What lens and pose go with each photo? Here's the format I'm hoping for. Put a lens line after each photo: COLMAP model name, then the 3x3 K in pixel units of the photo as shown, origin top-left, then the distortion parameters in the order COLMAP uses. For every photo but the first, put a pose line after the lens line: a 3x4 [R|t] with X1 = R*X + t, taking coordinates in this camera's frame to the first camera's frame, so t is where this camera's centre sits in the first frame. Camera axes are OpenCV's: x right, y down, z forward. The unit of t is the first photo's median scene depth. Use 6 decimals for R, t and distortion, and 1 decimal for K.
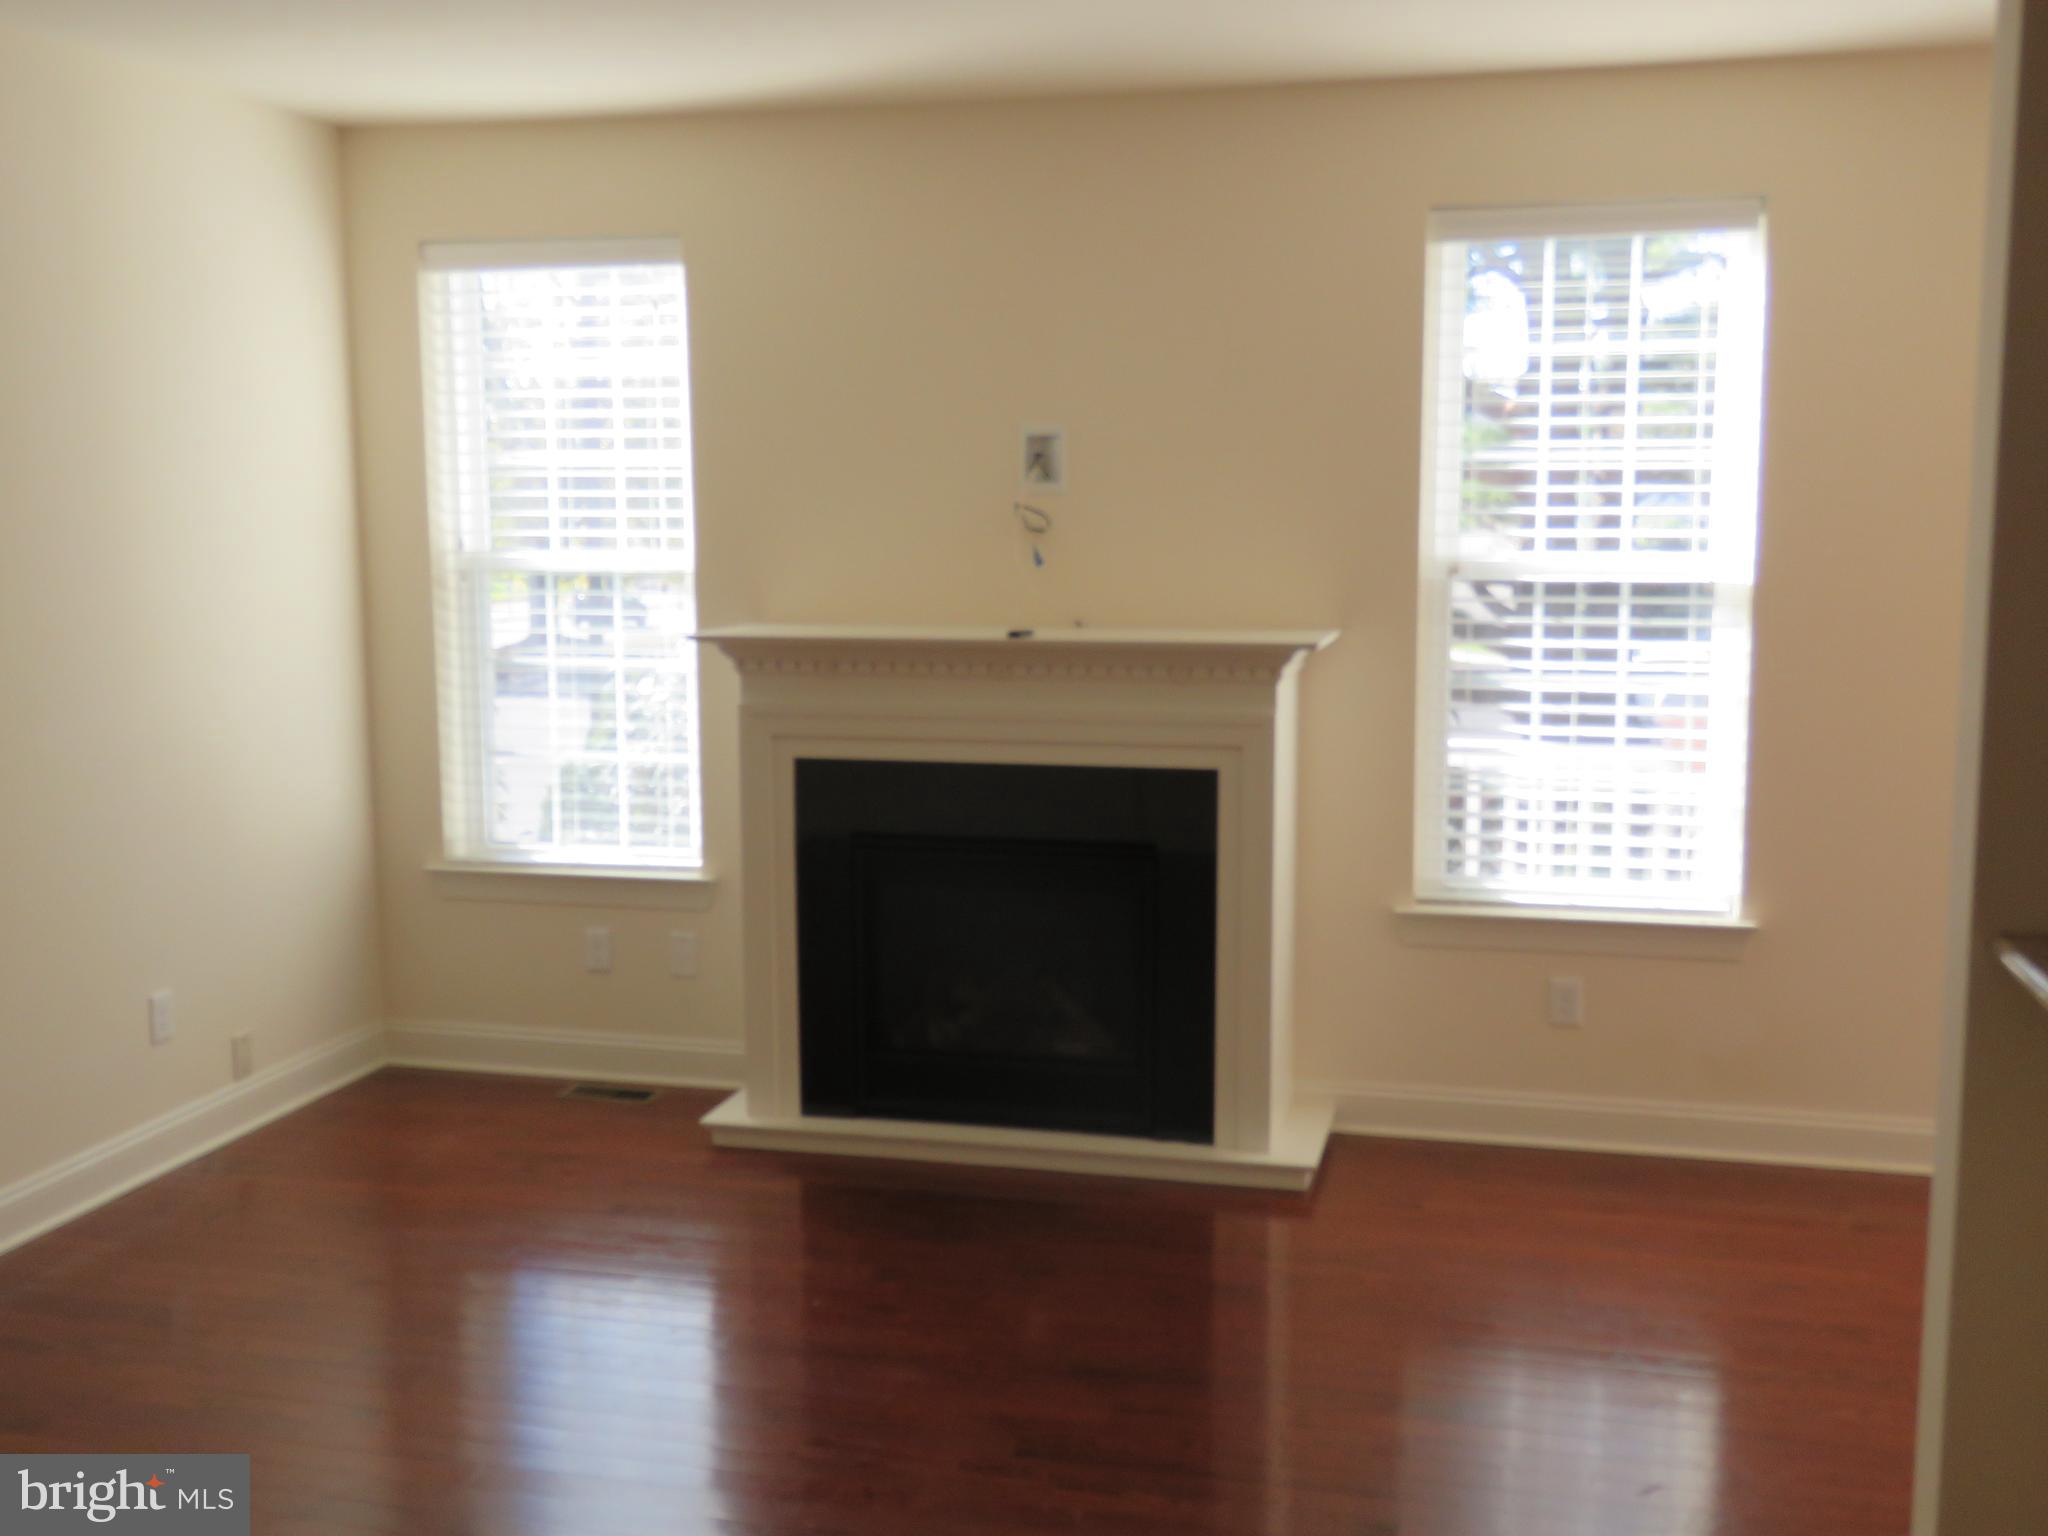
lens RADIAL K [[2091.0, 0, 1030.5], [0, 2091.0, 766.7], [0, 0, 1]] dist [0.032116, 0.000000]
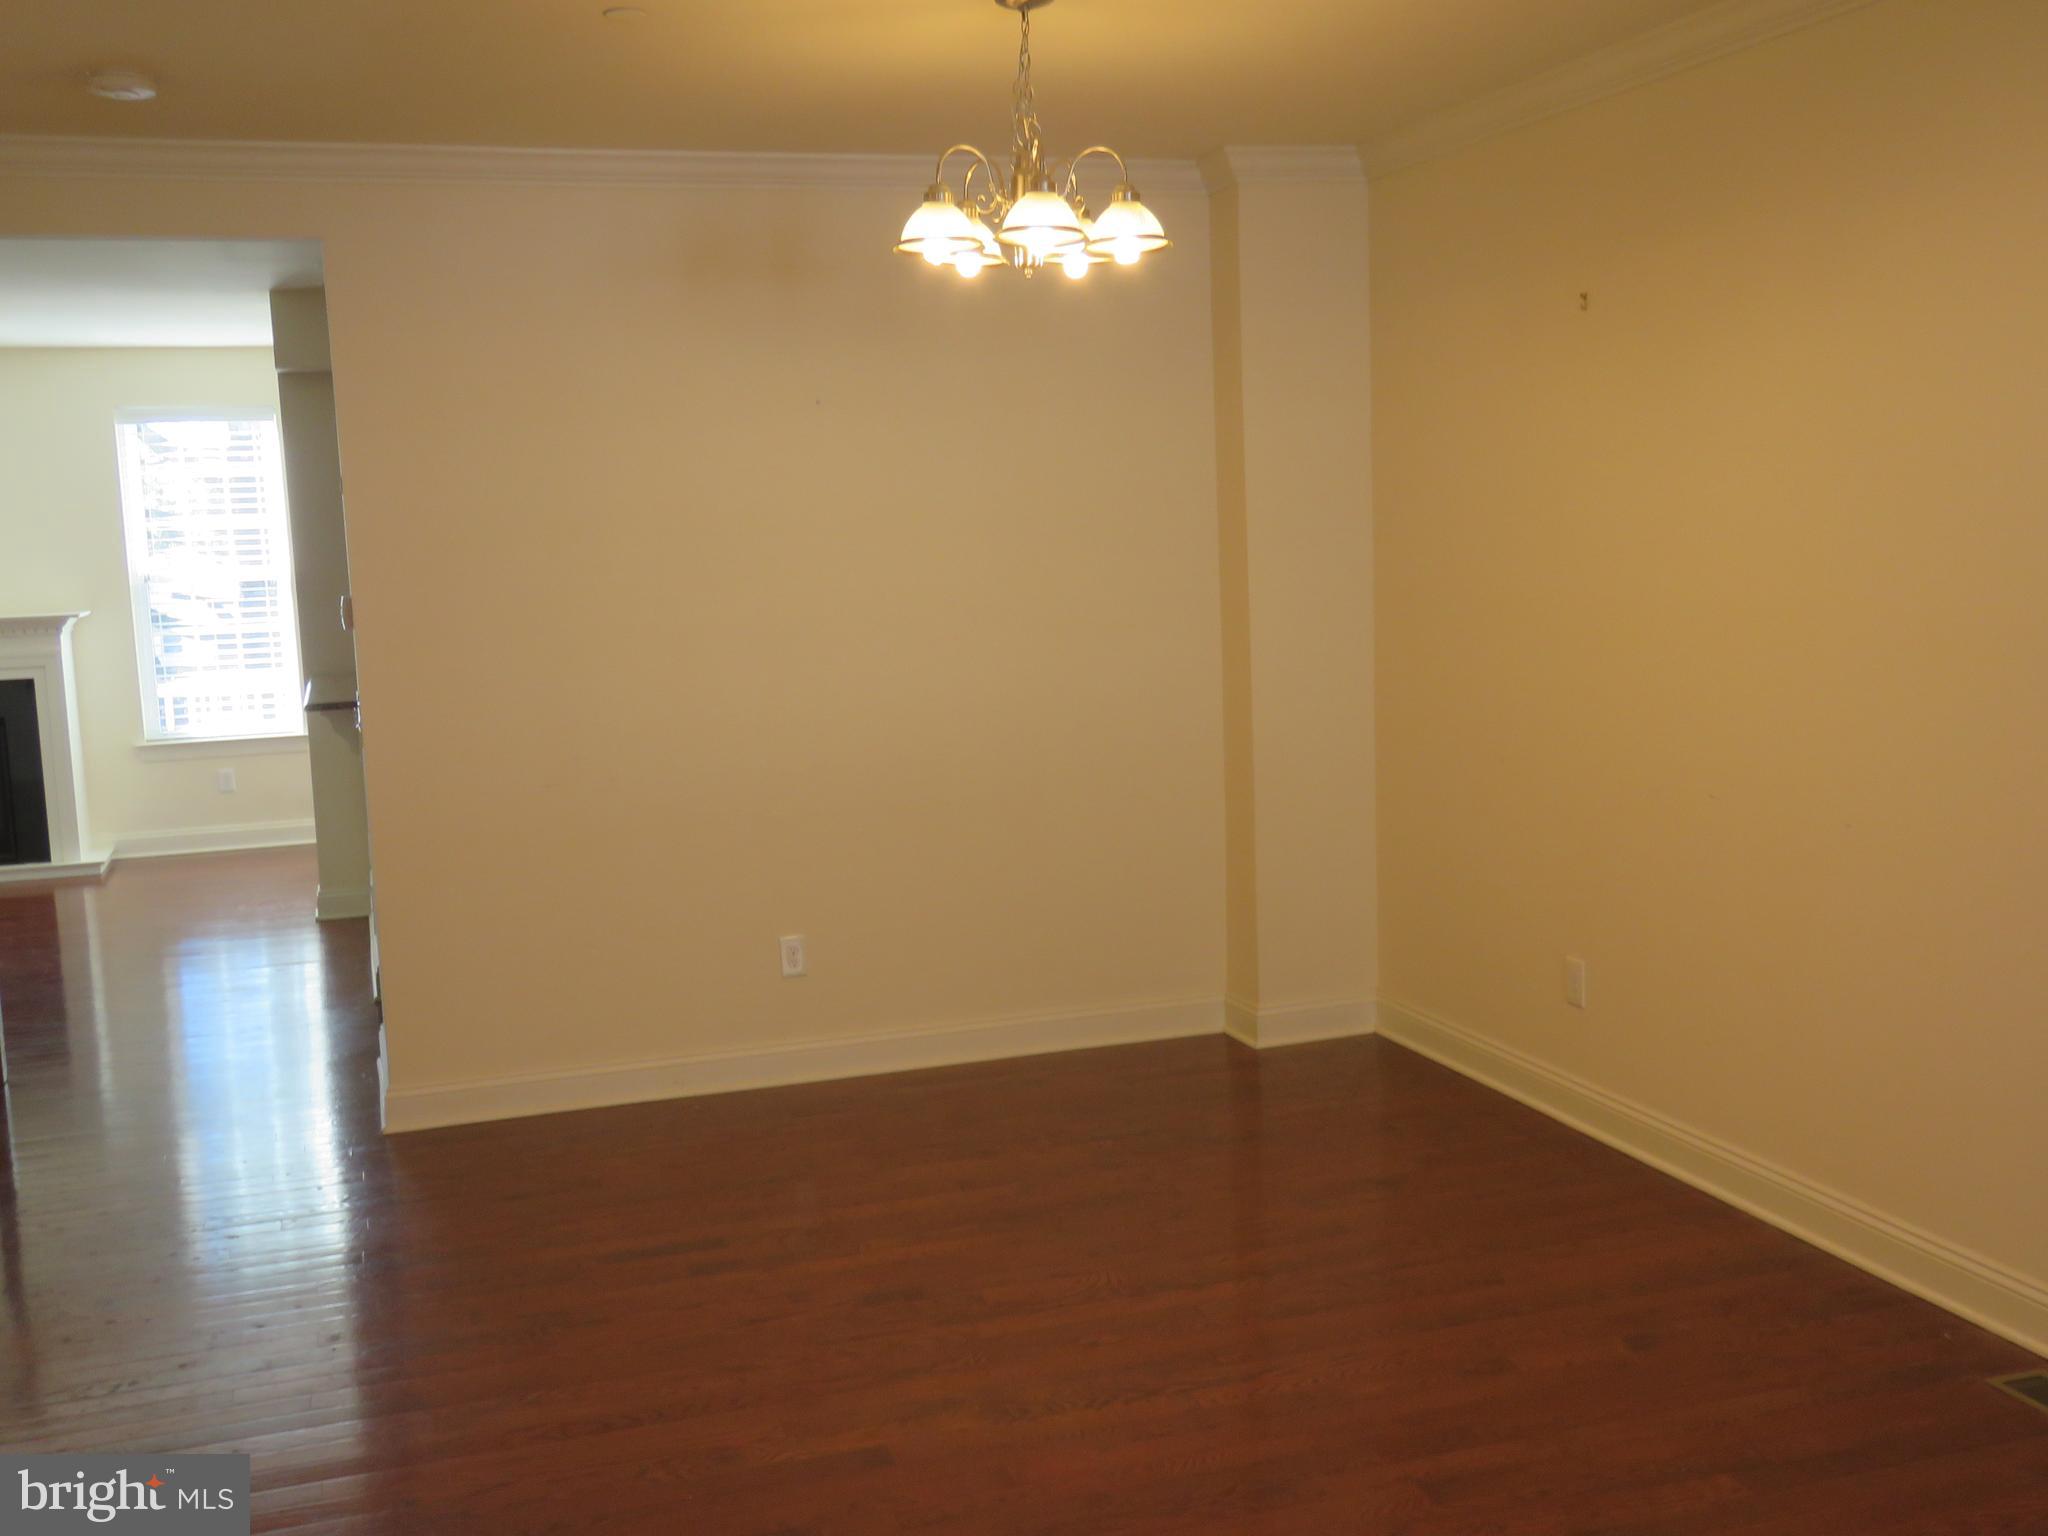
lens RADIAL K [[2091.0, 0, 1025.4], [0, 2091.0, 758.2], [0, 0, 1]] dist [0.032116, 0.000000]
pose [[0.830724, -0.086652, 0.549898, -0.241911], [0.118998, 0.992620, -0.023354, 0.241227], [-0.543816, 0.084837, 0.834905, -1.229812]]
